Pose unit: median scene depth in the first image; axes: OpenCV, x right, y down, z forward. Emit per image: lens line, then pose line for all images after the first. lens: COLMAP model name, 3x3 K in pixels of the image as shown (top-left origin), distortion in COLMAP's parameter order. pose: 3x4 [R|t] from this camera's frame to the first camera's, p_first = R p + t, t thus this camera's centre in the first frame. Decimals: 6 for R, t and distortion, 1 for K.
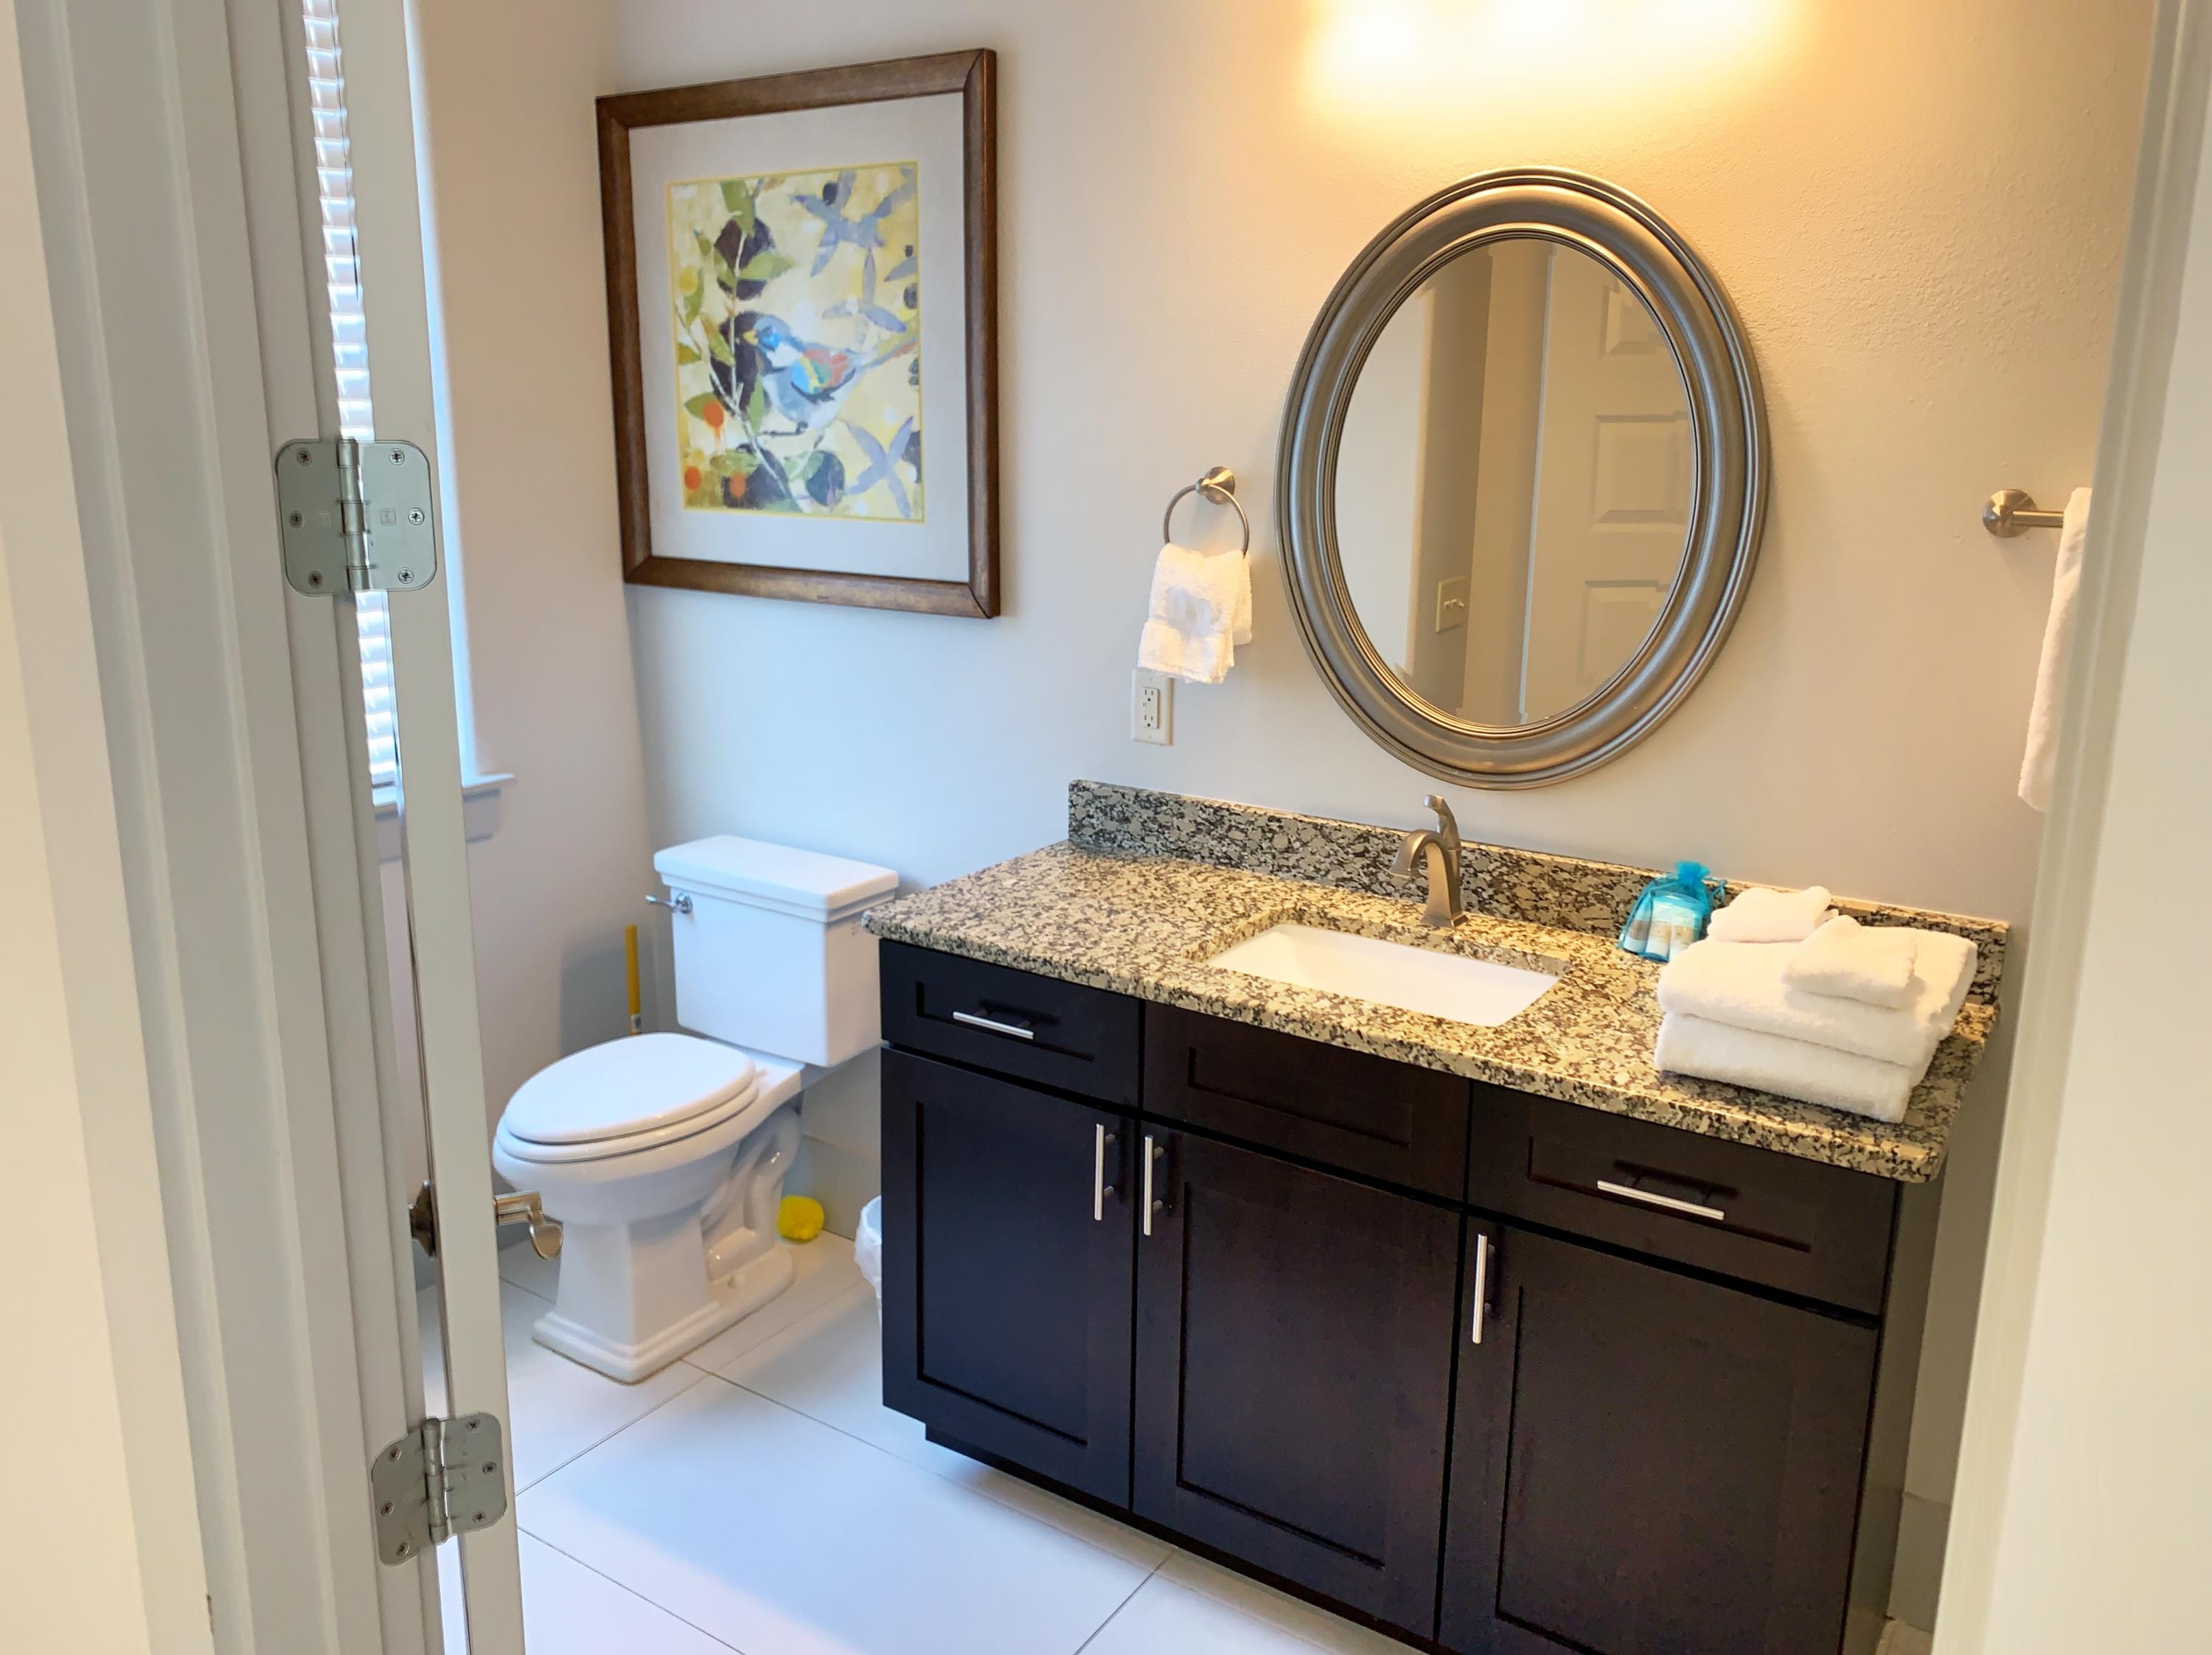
lens RADIAL K [[1705.9, 0, 1119.4], [0, 1705.9, 839.9], [0, 0, 1]] dist [0.010780, -0.021690]
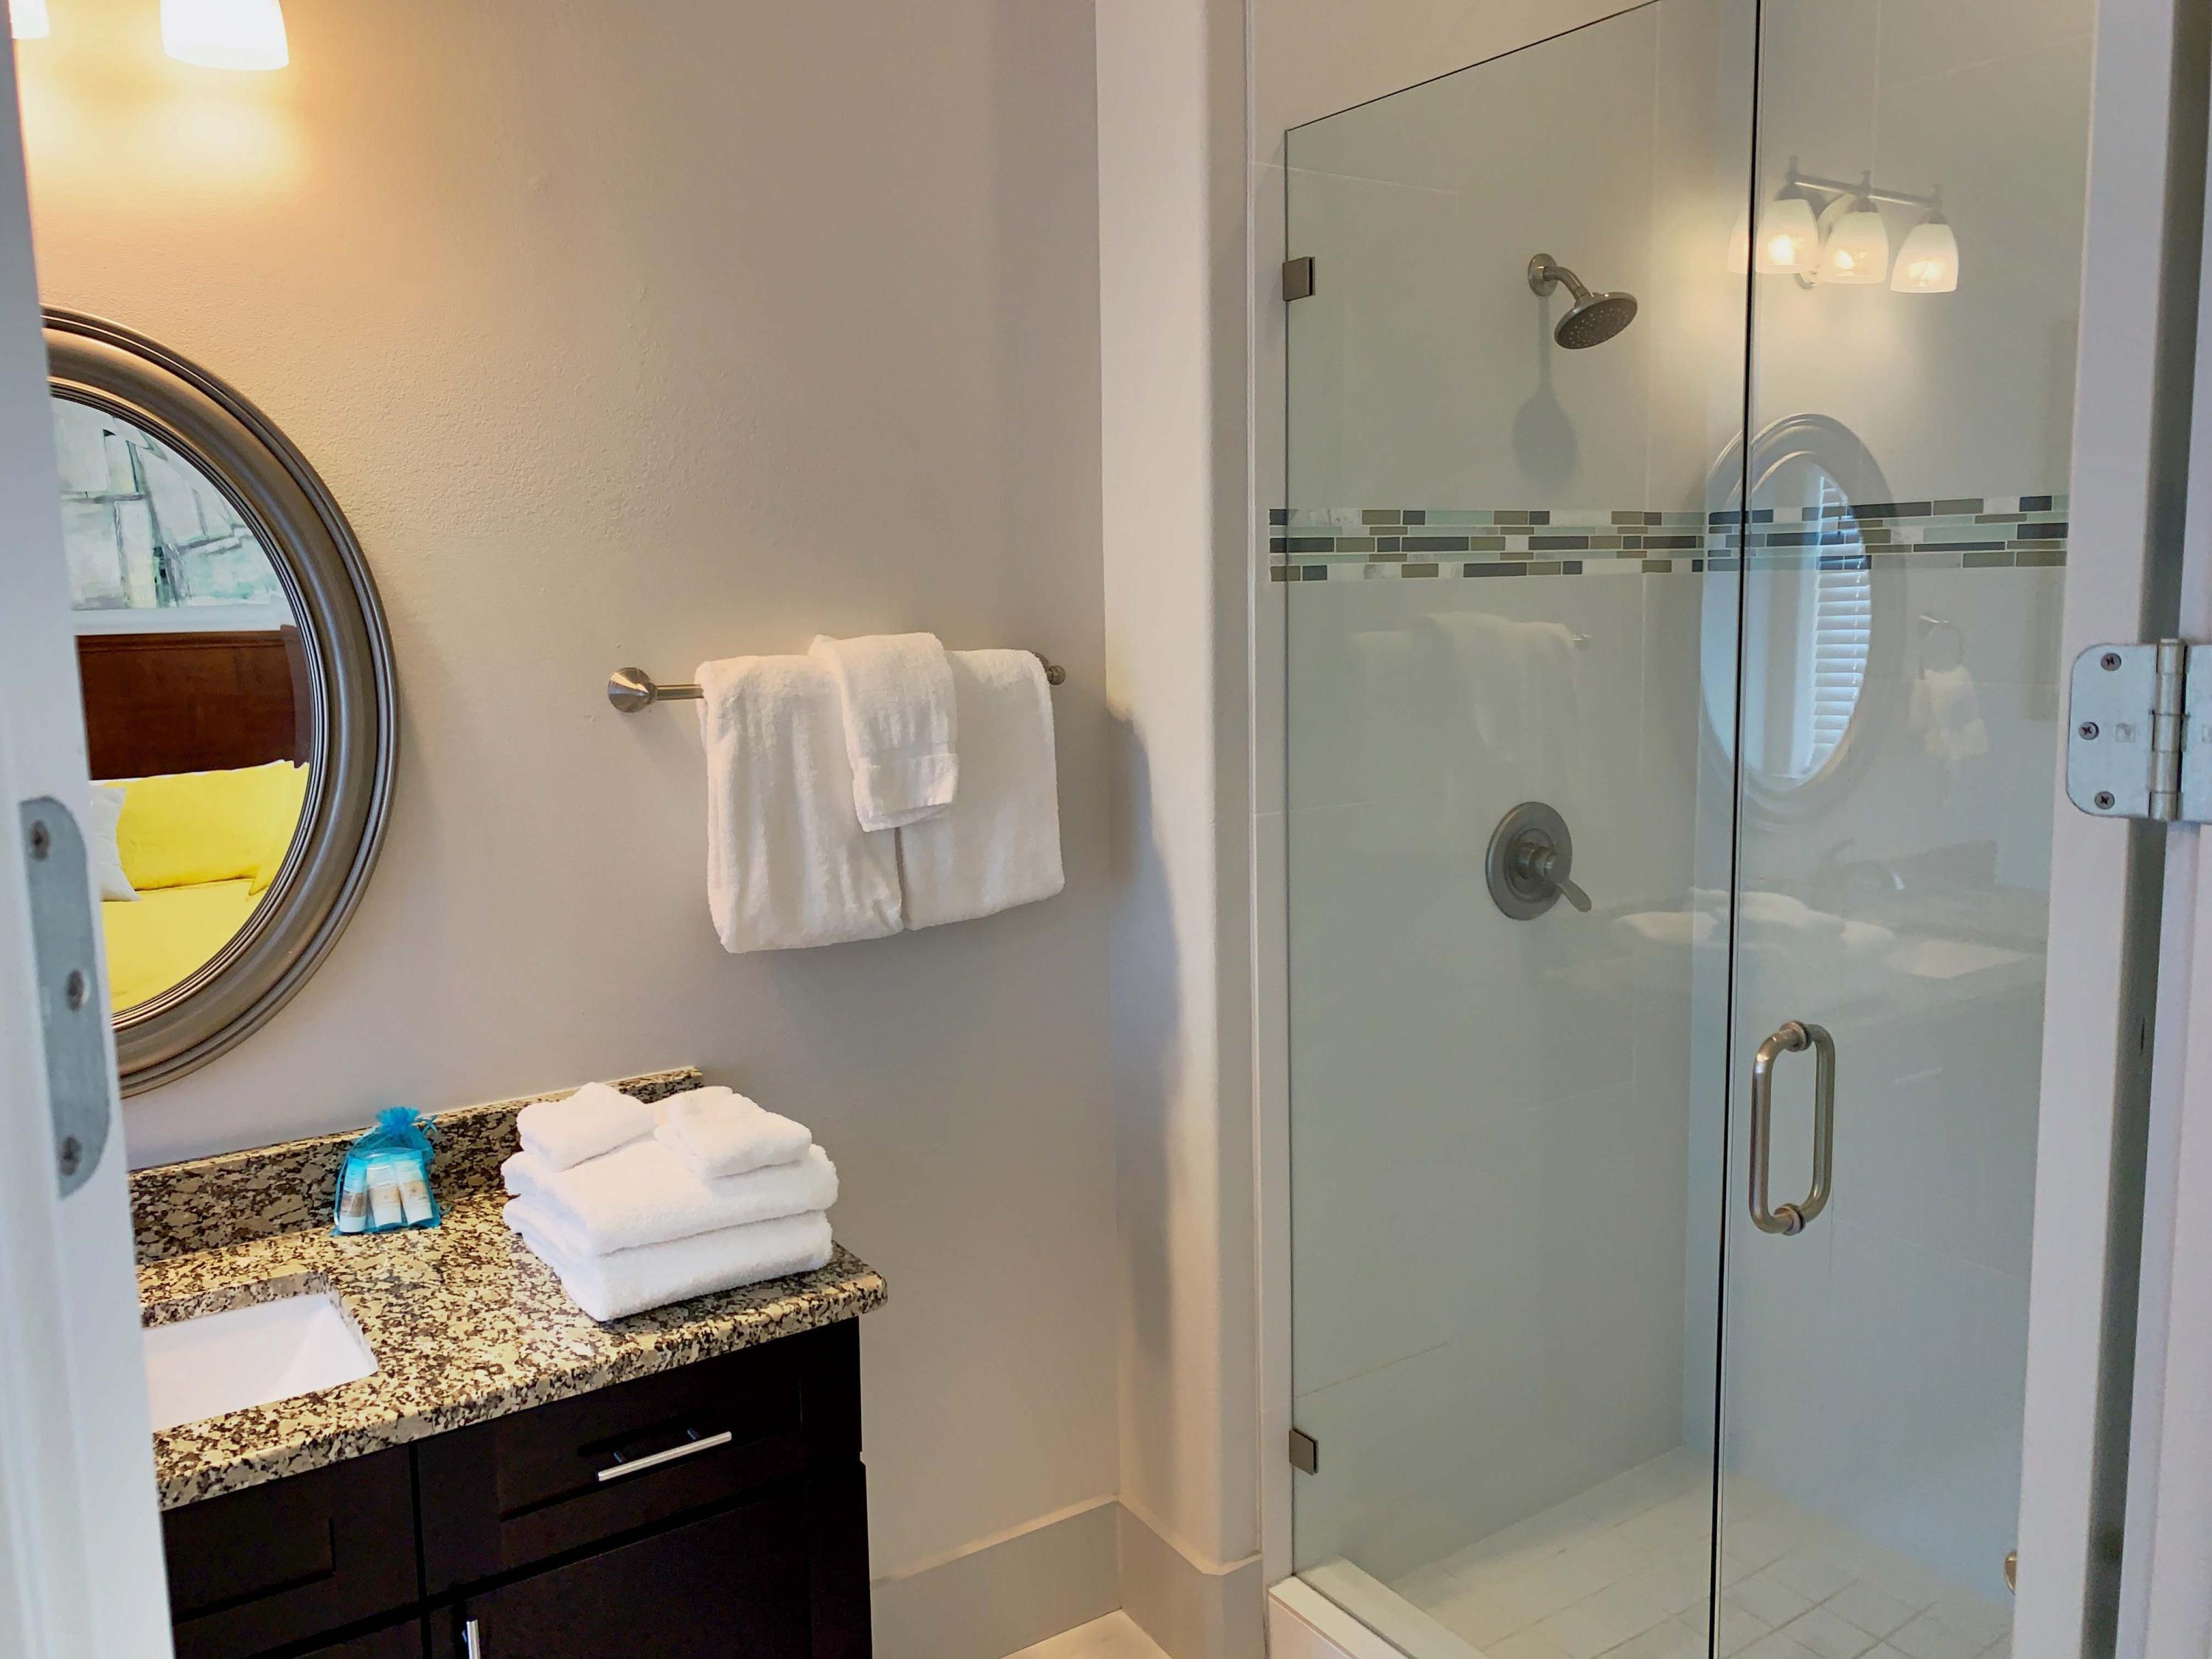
lens RADIAL K [[1706.1, 0, 1093.0], [0, 1706.1, 815.7], [0, 0, 1]] dist [0.010780, -0.021690]
pose [[0.368082, -0.144611, 0.918479, -0.343354], [0.247202, 0.967499, 0.053262, -0.098257], [-0.896330, 0.207445, 0.391867, 0.337652]]
